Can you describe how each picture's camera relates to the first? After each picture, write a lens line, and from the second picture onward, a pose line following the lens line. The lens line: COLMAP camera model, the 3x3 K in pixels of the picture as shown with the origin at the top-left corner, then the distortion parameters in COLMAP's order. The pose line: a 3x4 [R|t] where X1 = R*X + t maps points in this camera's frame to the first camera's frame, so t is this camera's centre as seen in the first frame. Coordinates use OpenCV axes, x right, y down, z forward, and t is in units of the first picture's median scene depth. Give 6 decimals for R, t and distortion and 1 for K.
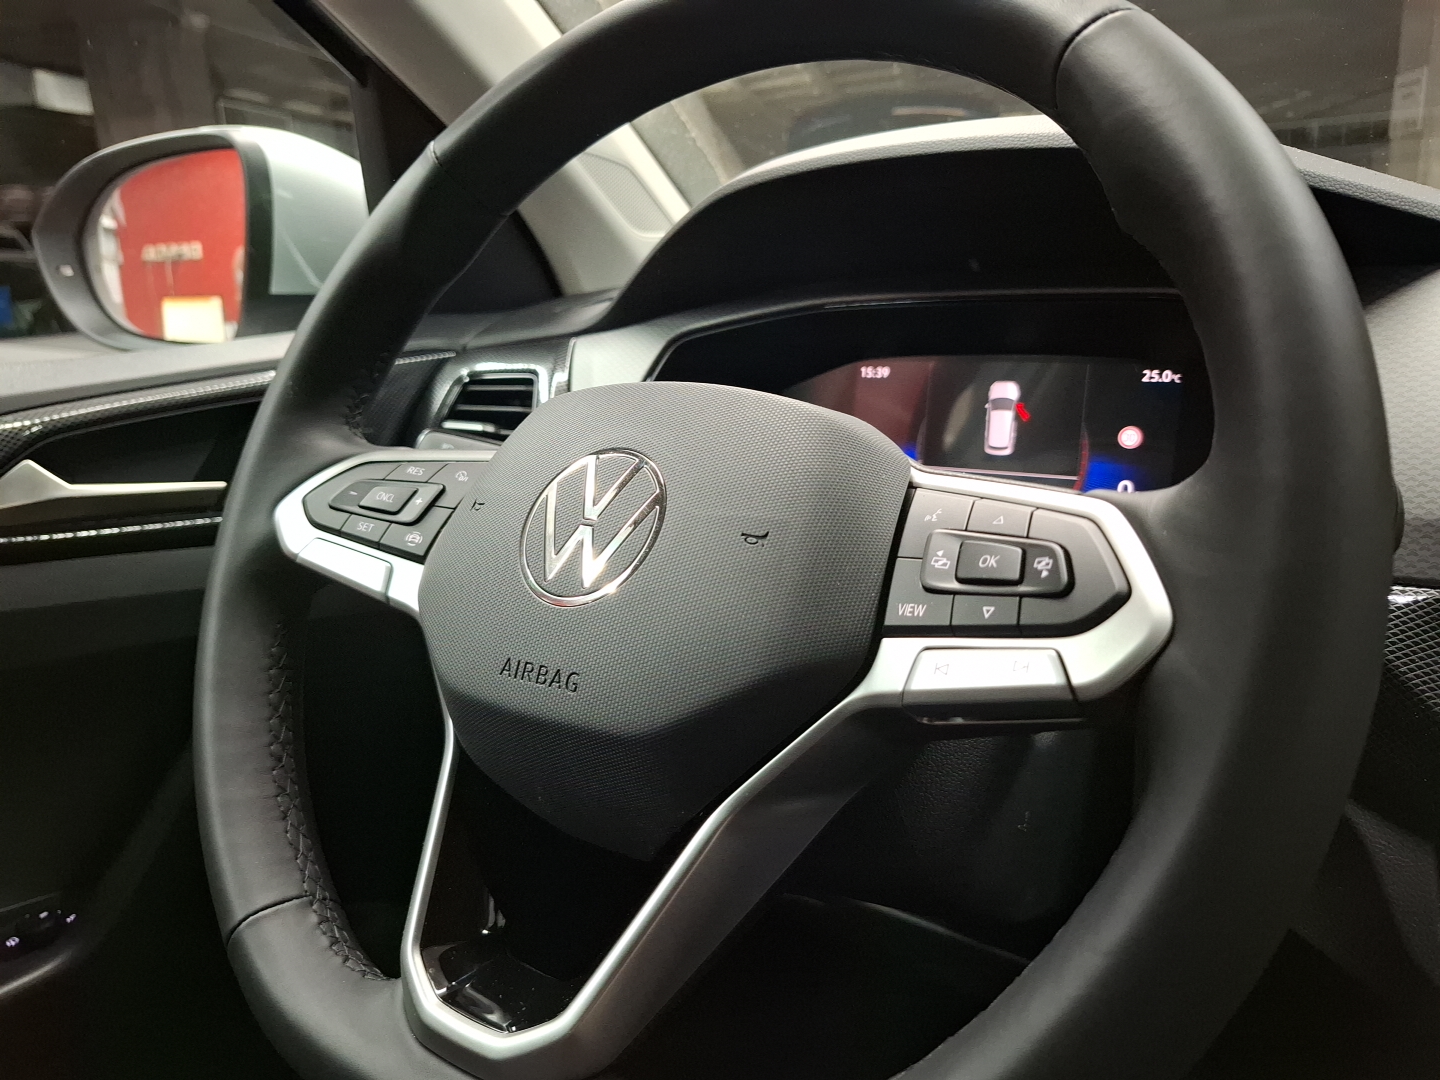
lens RADIAL K [[1019.2, 0, 720.0], [0, 1019.2, 540.0], [0, 0, 1]] dist [0.033974, -0.050000]
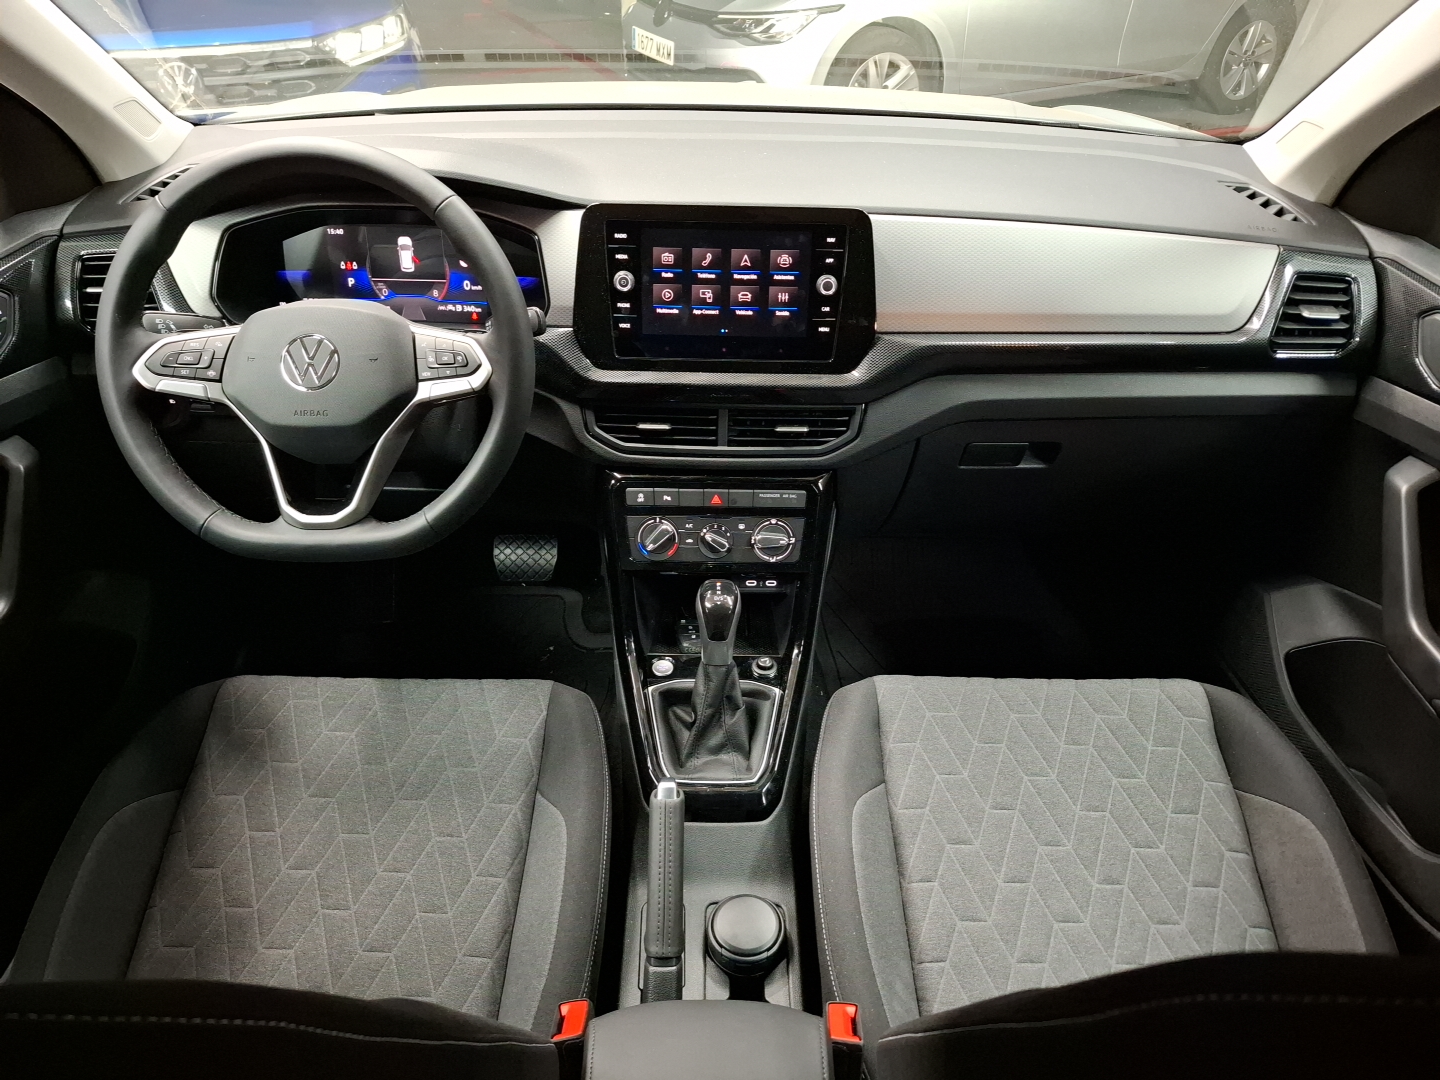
lens RADIAL K [[963.6, 0, 724.5], [0, 963.6, 531.2], [0, 0, 1]] dist [0.099593, -0.124774]
pose [[0.803056, -0.284146, 0.523796, -0.661474], [0.090992, 0.927157, 0.363456, -0.407099], [-0.588916, -0.244214, 0.770414, -1.729259]]
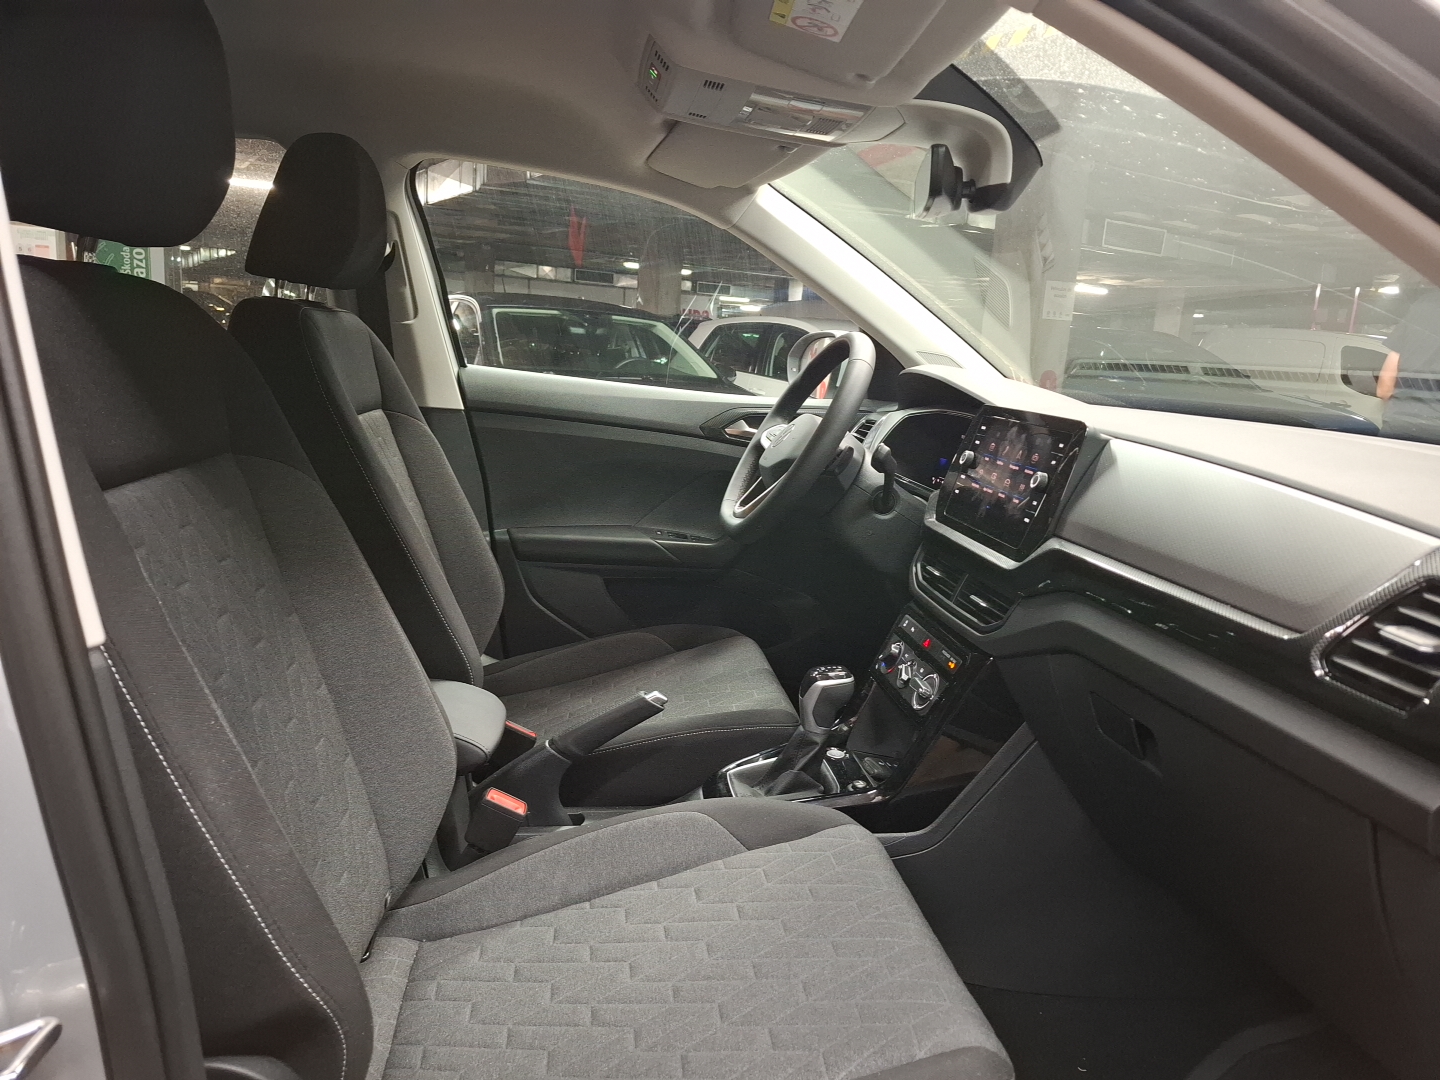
lens RADIAL K [[1009.8, 0, 741.0], [0, 1009.8, 539.6], [0, 0, 1]] dist [0.005176, -0.003027]
pose [[0.700631, 0.247369, -0.669272, 2.789456], [-0.304667, 0.951891, 0.032885, 0.344543], [0.645208, 0.180865, 0.742290, -2.468187]]
